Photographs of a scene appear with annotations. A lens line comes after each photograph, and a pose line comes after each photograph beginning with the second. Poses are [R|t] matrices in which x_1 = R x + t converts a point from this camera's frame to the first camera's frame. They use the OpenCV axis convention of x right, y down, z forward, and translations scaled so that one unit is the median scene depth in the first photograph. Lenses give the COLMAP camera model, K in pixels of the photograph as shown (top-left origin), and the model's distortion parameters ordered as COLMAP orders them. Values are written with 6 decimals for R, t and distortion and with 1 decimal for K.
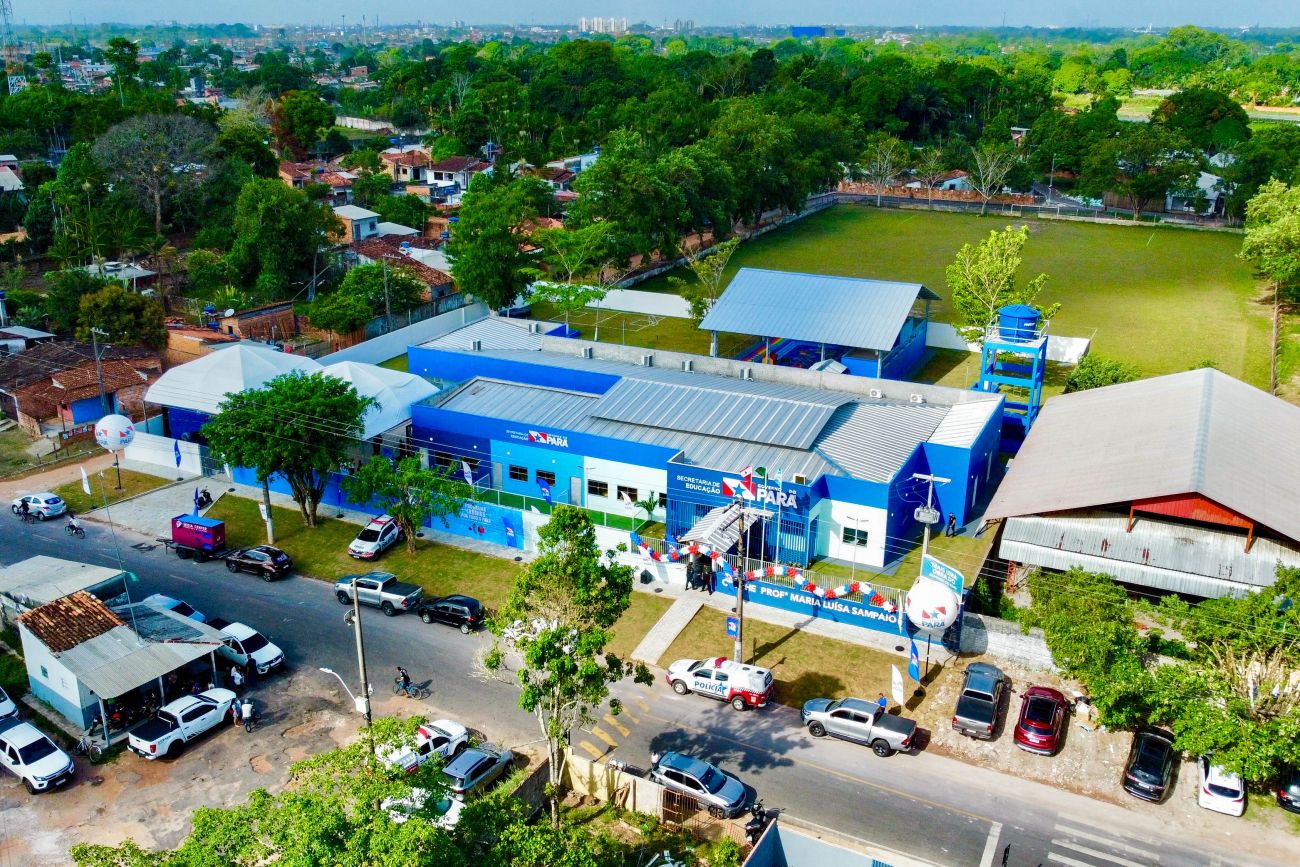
lens RADIAL K [[1158.1, 0, 601.7], [0, 1158.1, 432.5], [0, 0, 1]] dist [0.004102, -0.003742]
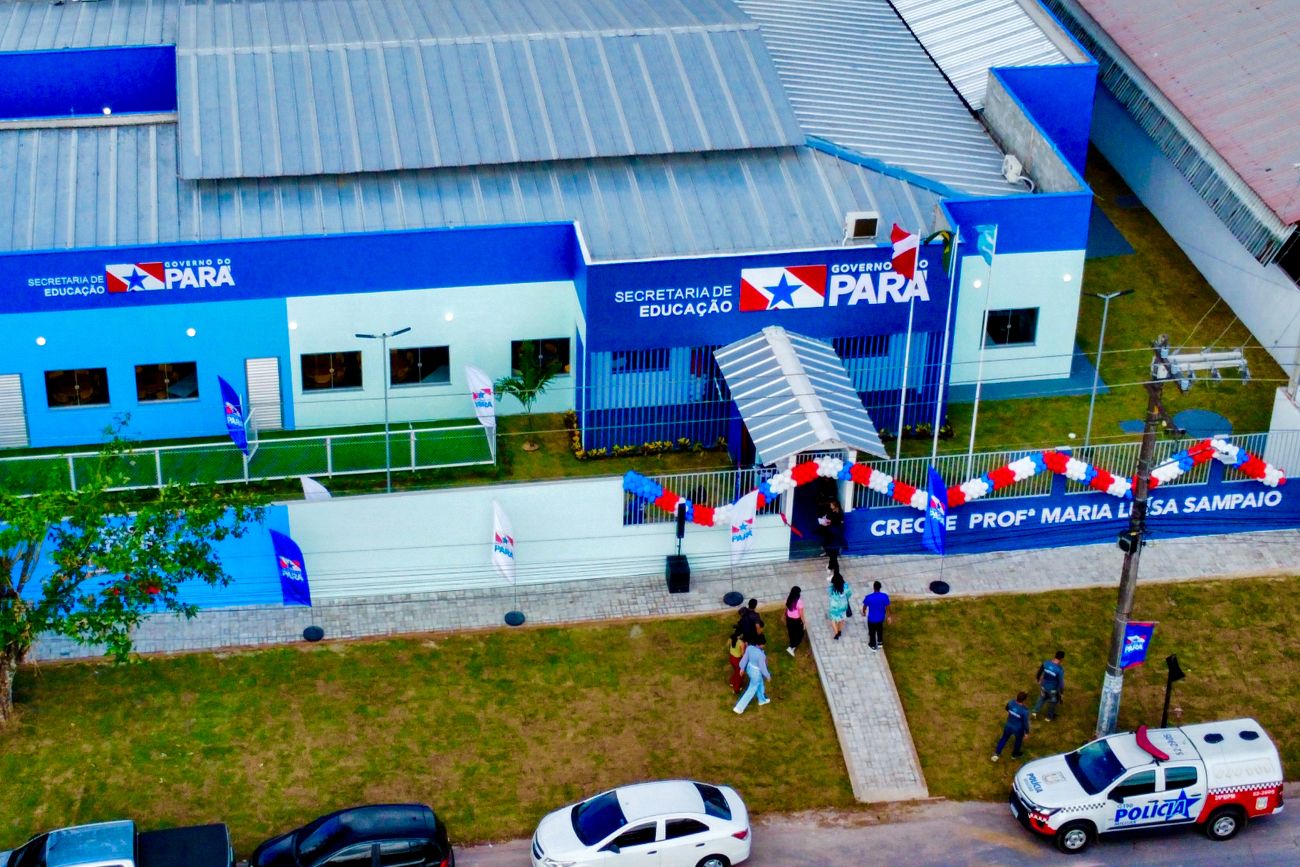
lens RADIAL K [[2100.8, 0, 650.0], [0, 2100.8, 433.5], [0, 0, 1]] dist [-0.022652, -0.140826]
pose [[0.821198, -0.272988, 0.501110, -0.292069], [0.184658, 0.958026, 0.219290, -0.069545], [-0.539940, -0.087547, 0.837138, 0.416317]]
